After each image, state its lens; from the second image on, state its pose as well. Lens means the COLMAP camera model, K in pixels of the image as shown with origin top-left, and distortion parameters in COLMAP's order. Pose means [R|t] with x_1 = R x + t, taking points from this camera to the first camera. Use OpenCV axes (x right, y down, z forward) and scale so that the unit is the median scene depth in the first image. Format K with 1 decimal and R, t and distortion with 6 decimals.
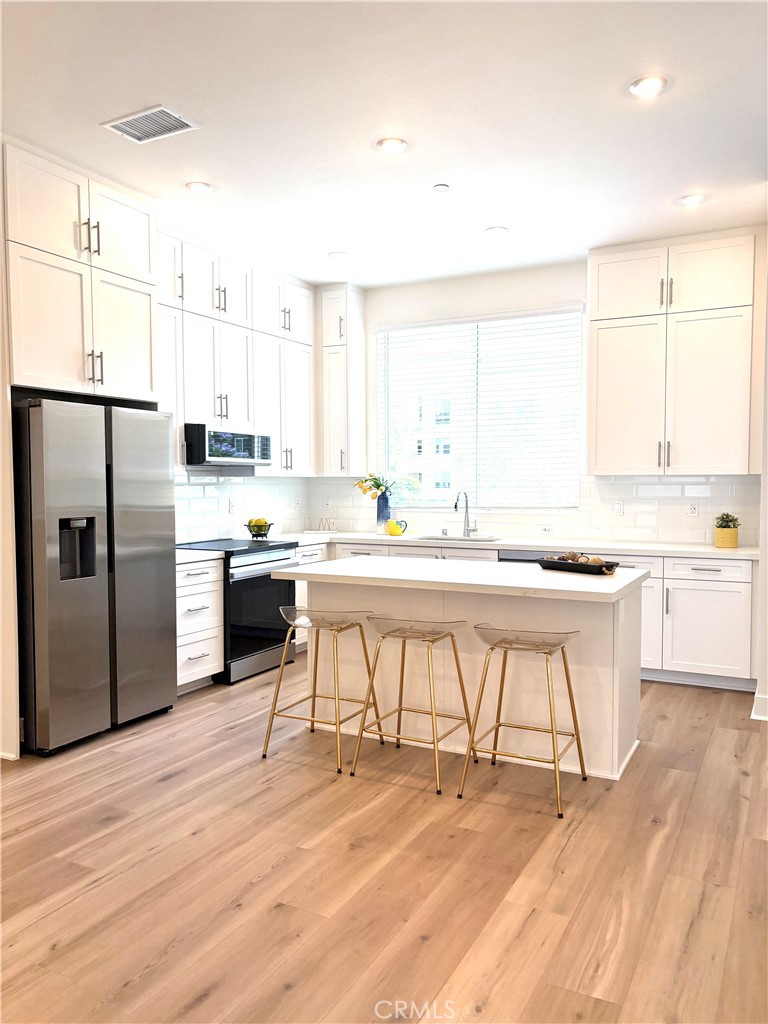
lens RADIAL K [[774.7, 0, 387.2], [0, 774.7, 509.8], [0, 0, 1]] dist [0.034814, -0.038251]
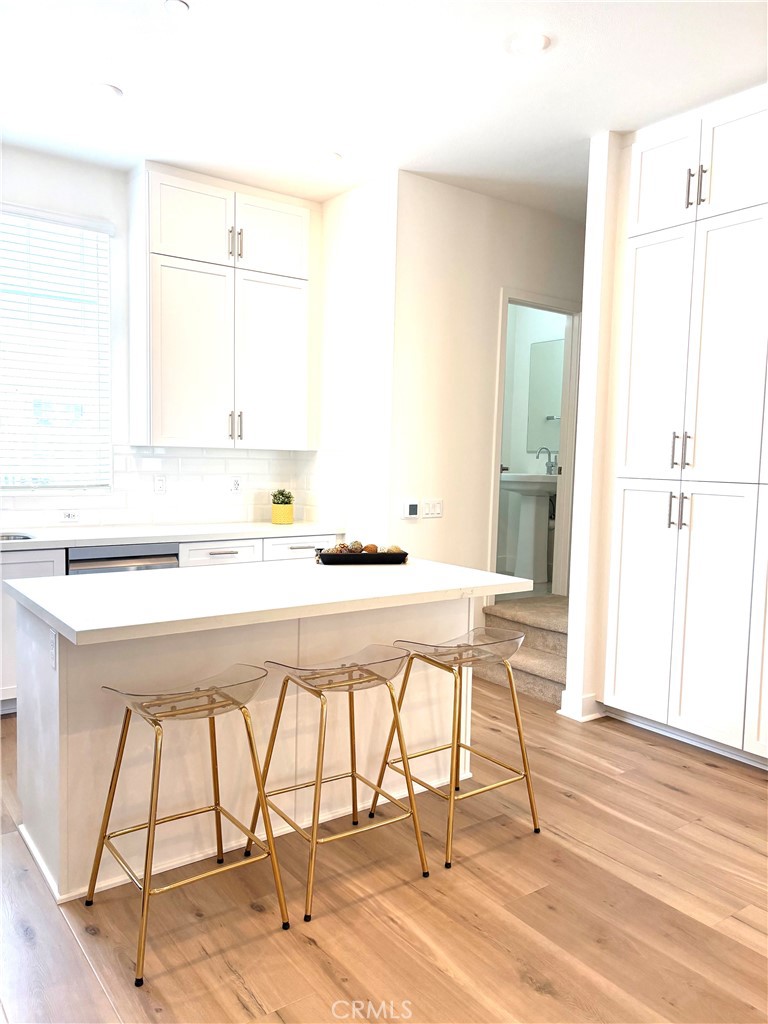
lens RADIAL K [[774.7, 0, 381.6], [0, 774.7, 512.1], [0, 0, 1]] dist [0.034814, -0.038251]
pose [[0.447038, -0.051646, 0.893023, -0.442980], [0.010202, 0.998561, 0.052643, -0.018572], [-0.894457, -0.014423, 0.446922, 0.518101]]
